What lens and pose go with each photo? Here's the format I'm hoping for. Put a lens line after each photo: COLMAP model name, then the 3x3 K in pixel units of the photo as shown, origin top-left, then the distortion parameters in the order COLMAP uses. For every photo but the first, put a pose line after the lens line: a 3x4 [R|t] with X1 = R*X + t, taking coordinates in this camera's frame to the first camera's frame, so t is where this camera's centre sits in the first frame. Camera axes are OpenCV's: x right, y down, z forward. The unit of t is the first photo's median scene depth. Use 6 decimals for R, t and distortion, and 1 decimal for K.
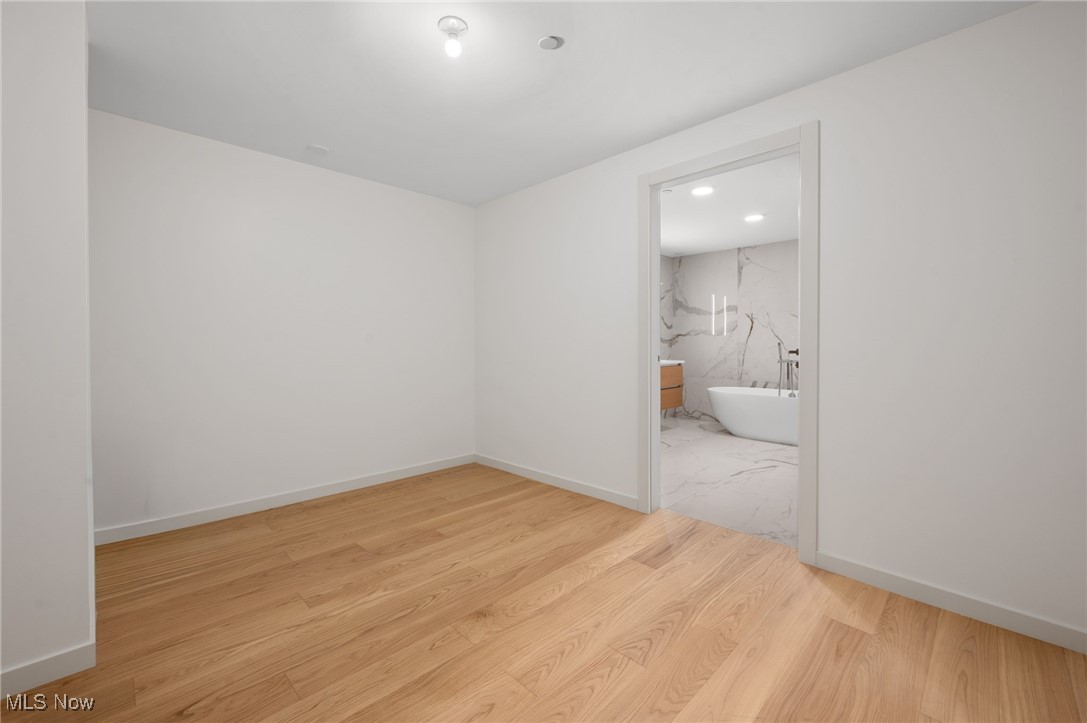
lens RADIAL K [[446.2, 0, 541.6], [0, 446.2, 346.8], [0, 0, 1]] dist [0.000210, 0.000057]
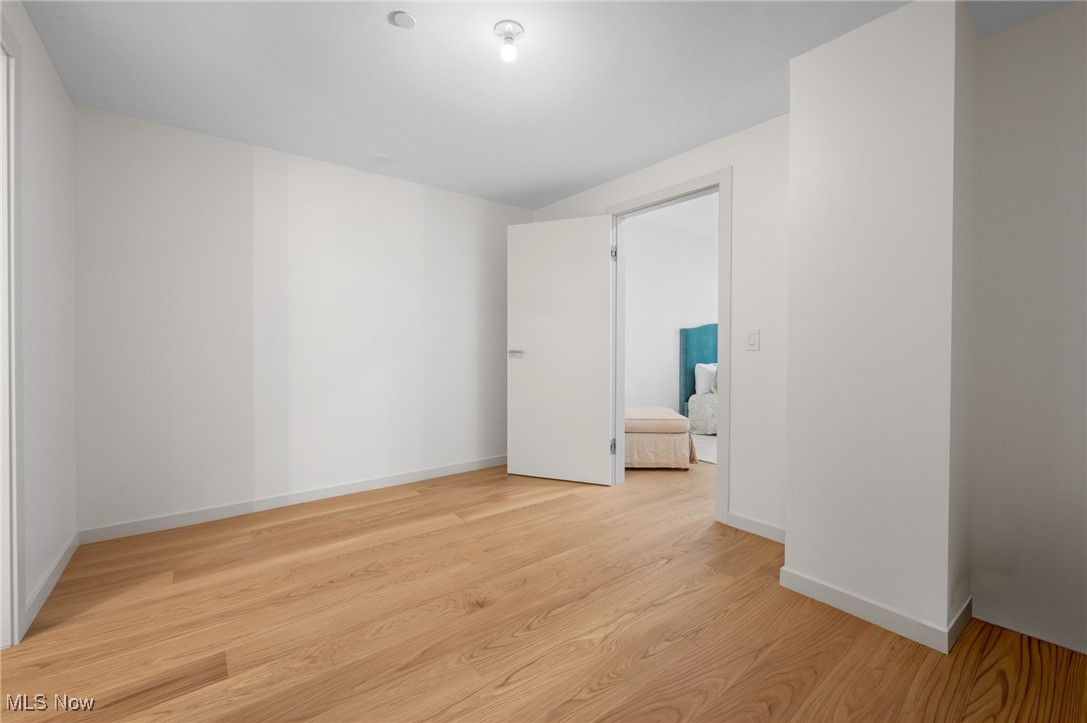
lens RADIAL K [[446.2, 0, 541.6], [0, 446.2, 346.8], [0, 0, 1]] dist [0.000210, 0.000057]
pose [[-0.992055, -0.003345, 0.125763, -0.369723], [-0.001944, 0.999935, 0.011263, 0.008364], [-0.125792, 0.010930, -0.991996, 1.837444]]
